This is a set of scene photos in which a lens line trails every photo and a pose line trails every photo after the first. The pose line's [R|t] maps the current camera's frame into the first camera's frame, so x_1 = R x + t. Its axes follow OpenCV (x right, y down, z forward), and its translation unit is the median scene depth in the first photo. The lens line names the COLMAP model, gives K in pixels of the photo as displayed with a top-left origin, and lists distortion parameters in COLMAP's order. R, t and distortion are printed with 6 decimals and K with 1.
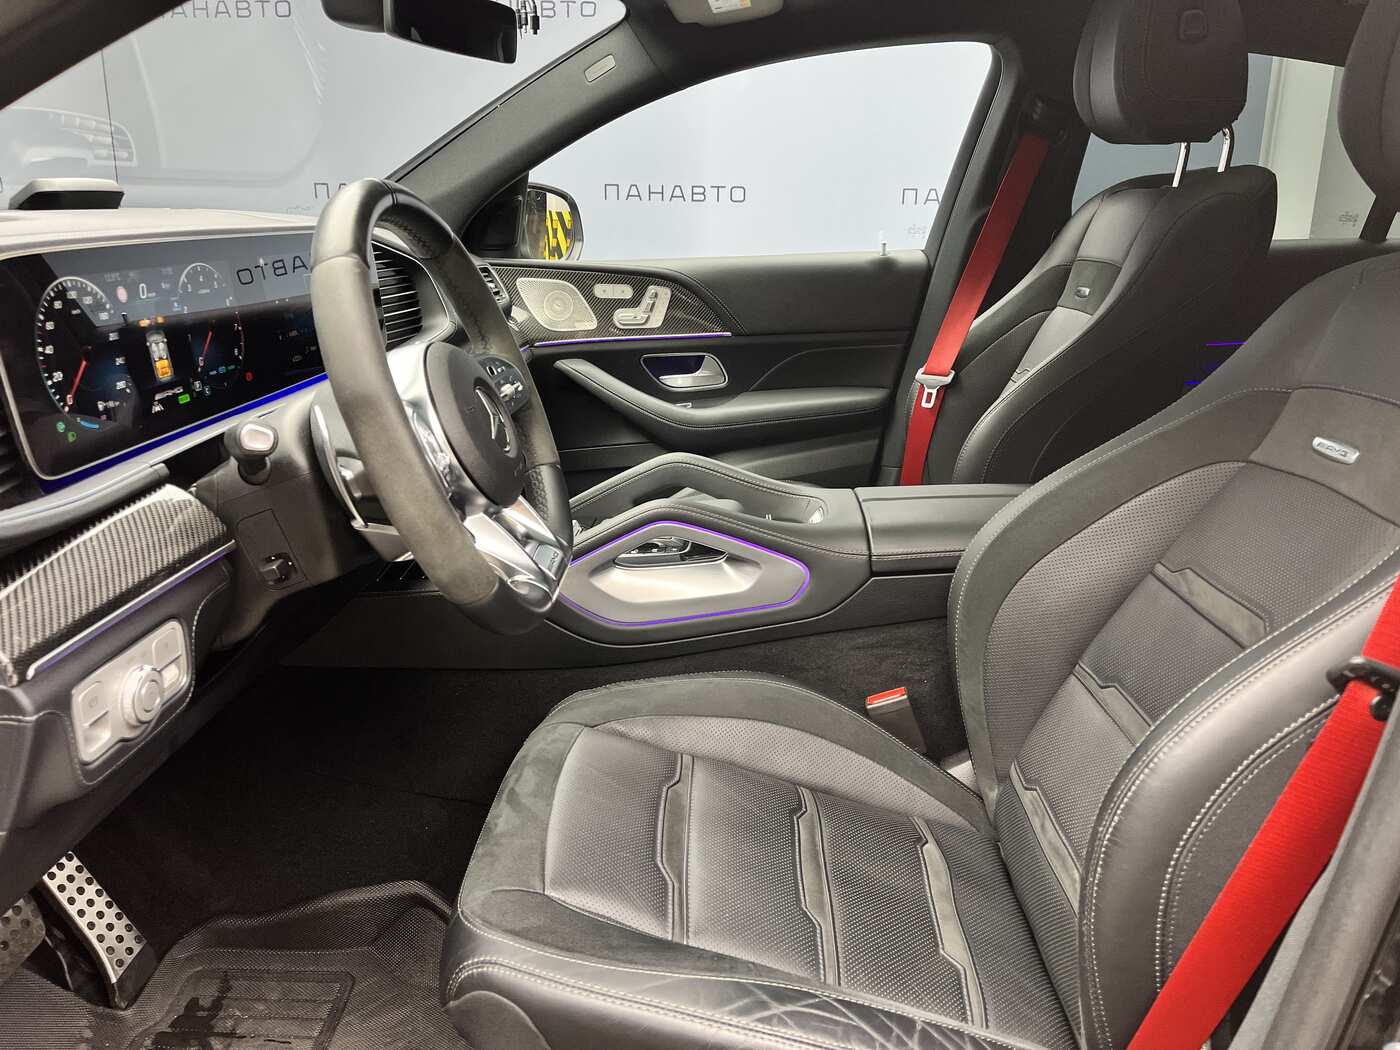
lens RADIAL K [[1051.3, 0, 695.1], [0, 1051.3, 527.0], [0, 0, 1]] dist [0.037373, -0.007366]
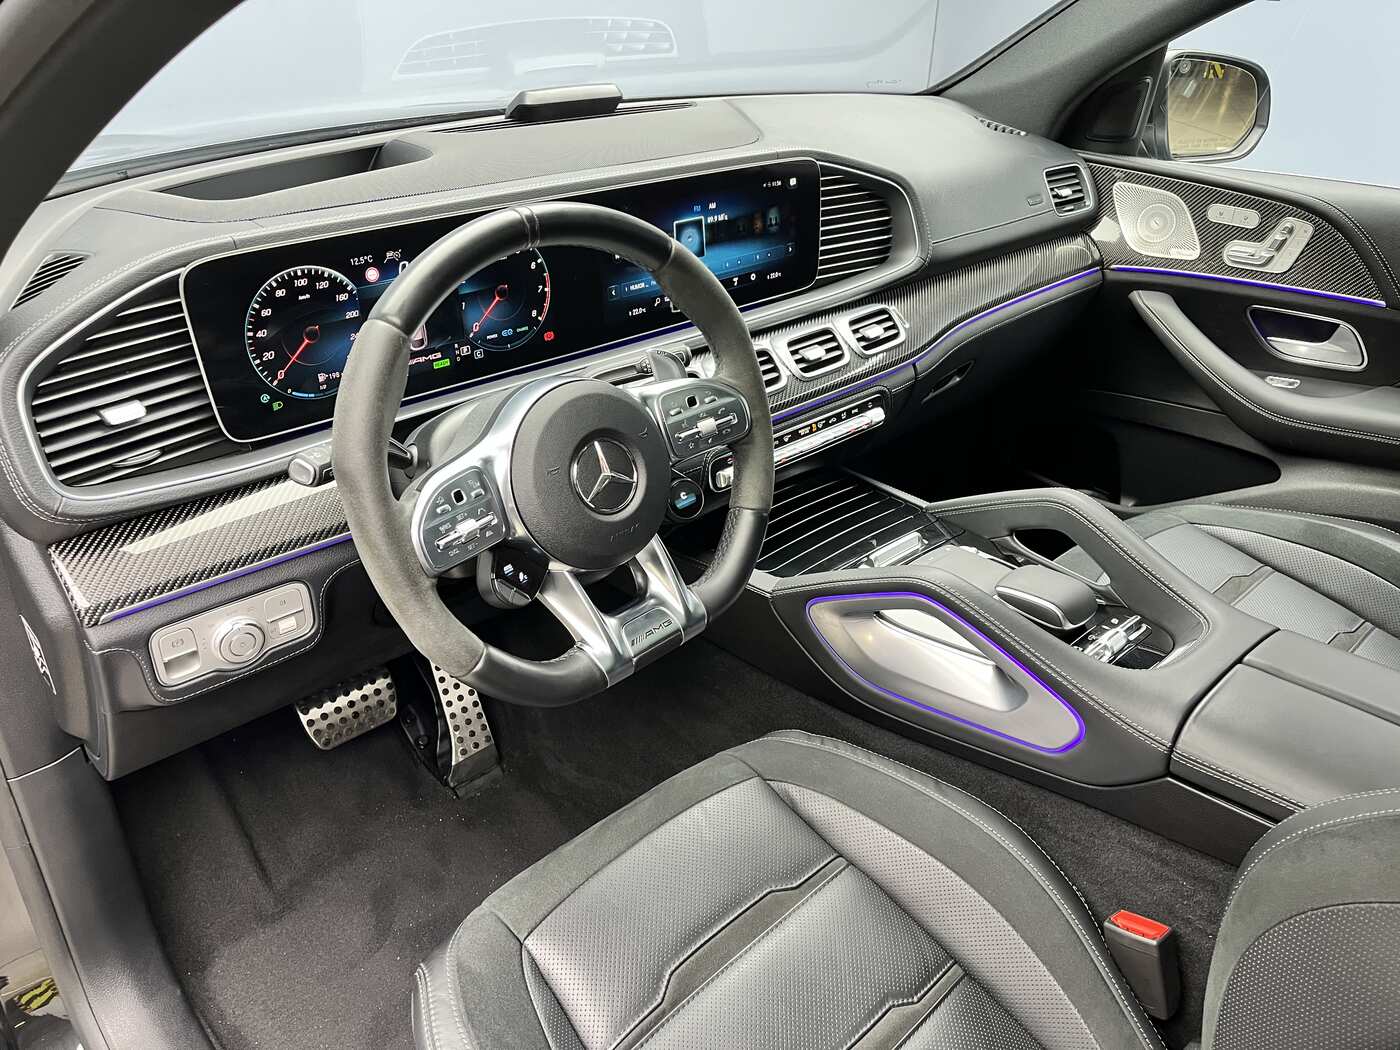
lens RADIAL K [[1051.3, 0, 698.9], [0, 1051.3, 525.3], [0, 0, 1]] dist [0.037373, -0.007366]
pose [[0.720911, 0.343432, -0.601948, 0.311832], [-0.217896, 0.936853, 0.273547, -0.237868], [0.657882, -0.066041, 0.750220, 0.259917]]
